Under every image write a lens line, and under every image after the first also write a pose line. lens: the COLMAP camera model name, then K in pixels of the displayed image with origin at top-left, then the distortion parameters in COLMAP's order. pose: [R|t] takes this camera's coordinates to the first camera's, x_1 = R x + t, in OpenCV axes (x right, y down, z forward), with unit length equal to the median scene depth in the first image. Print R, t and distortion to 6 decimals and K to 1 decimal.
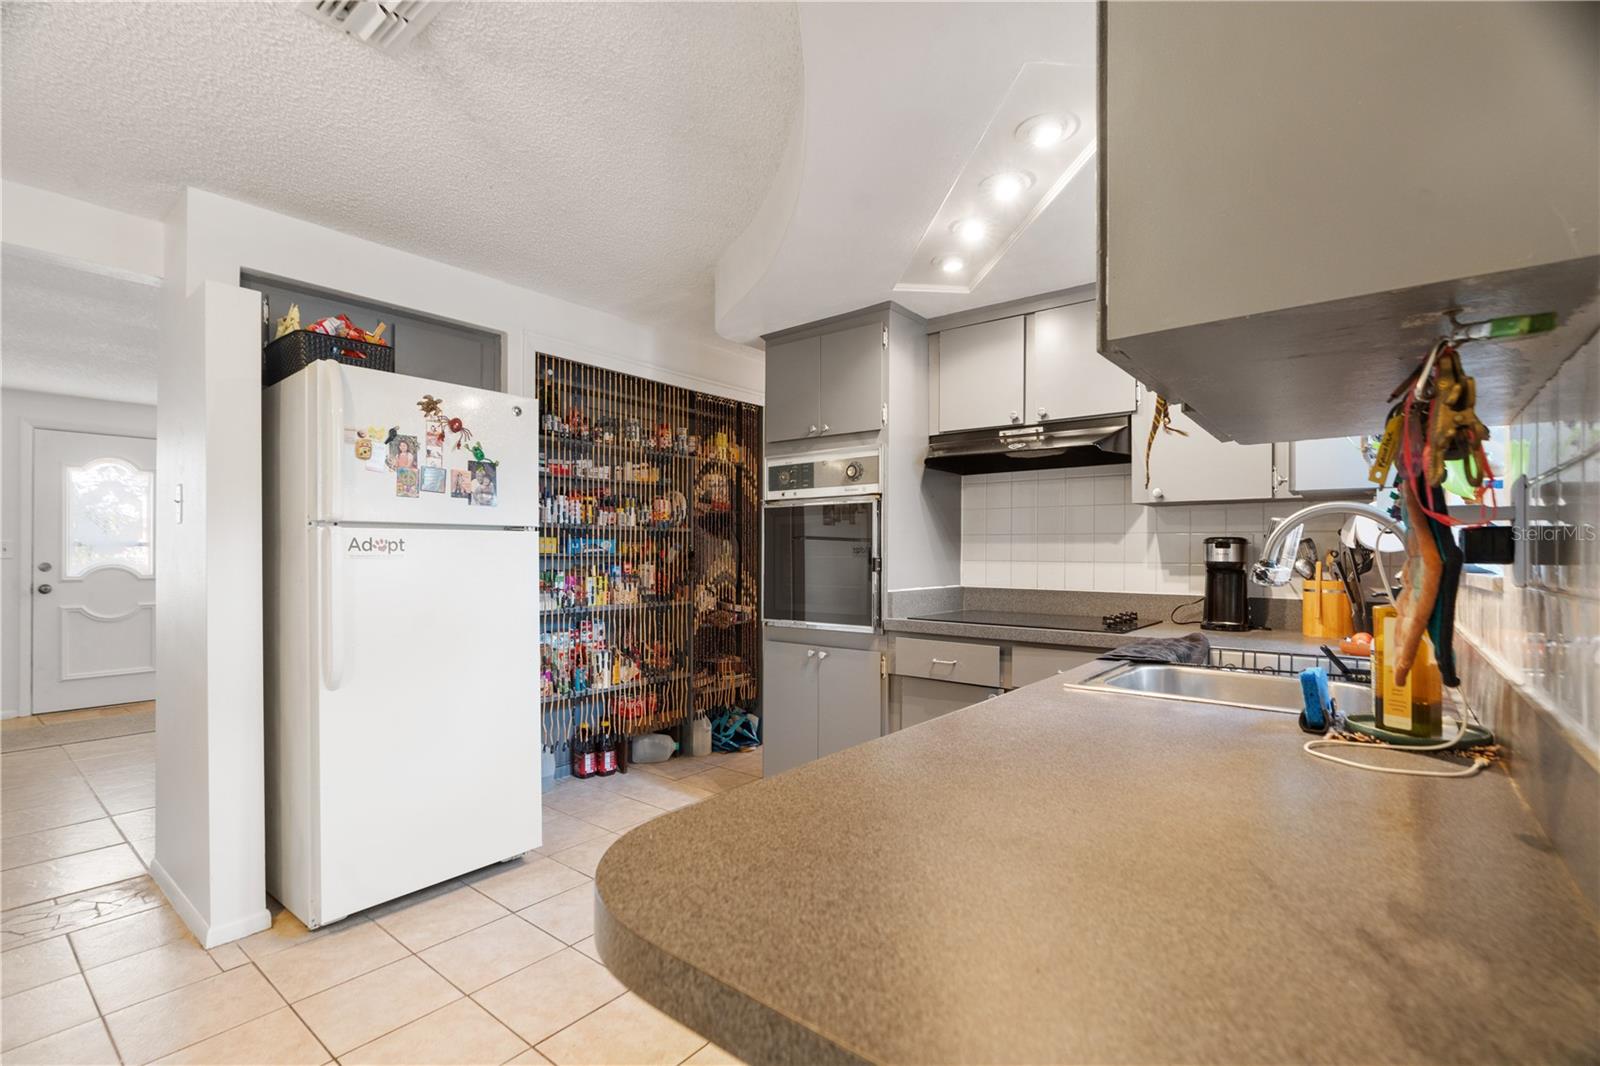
lens RADIAL K [[725.7, 0, 797.6], [0, 725.7, 550.7], [0, 0, 1]] dist [-0.010992, 0.000187]
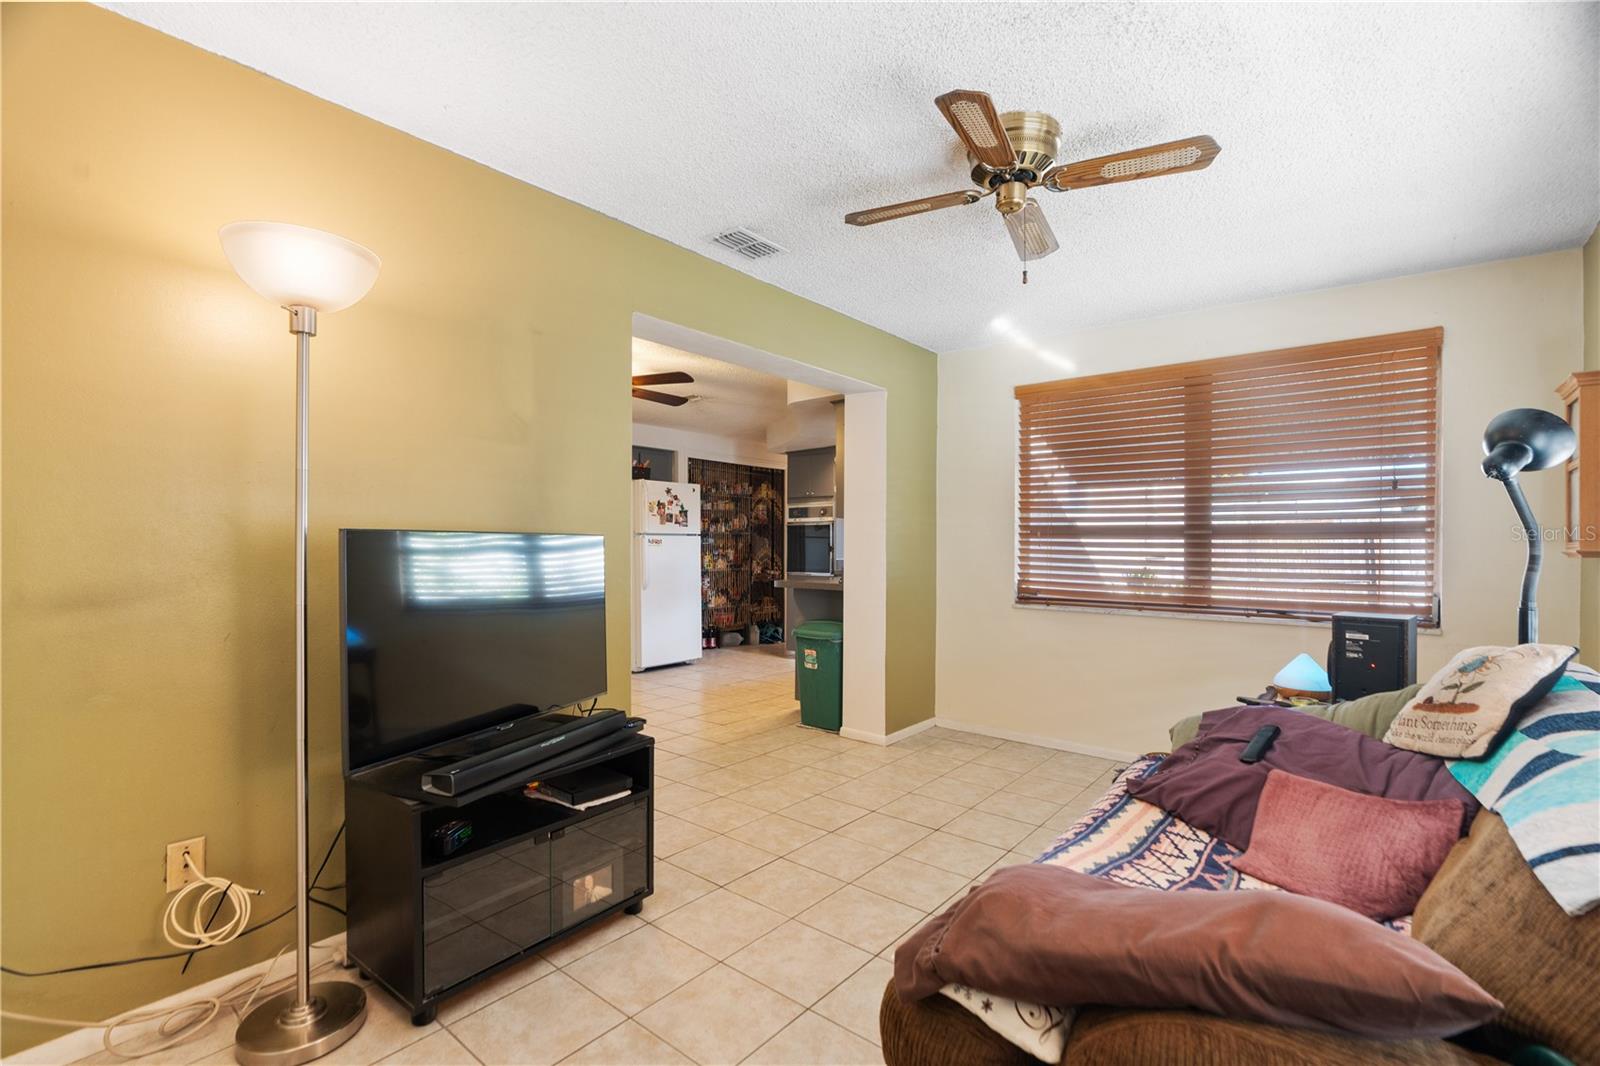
lens RADIAL K [[735.9, 0, 801.2], [0, 735.9, 542.4], [0, 0, 1]] dist [0.001398, 0.000276]
pose [[0.999966, 0.000136, -0.008270, 0.019744], [-0.000152, 0.999998, -0.001960, 0.001141], [0.008269, 0.001961, 0.999964, -1.437304]]
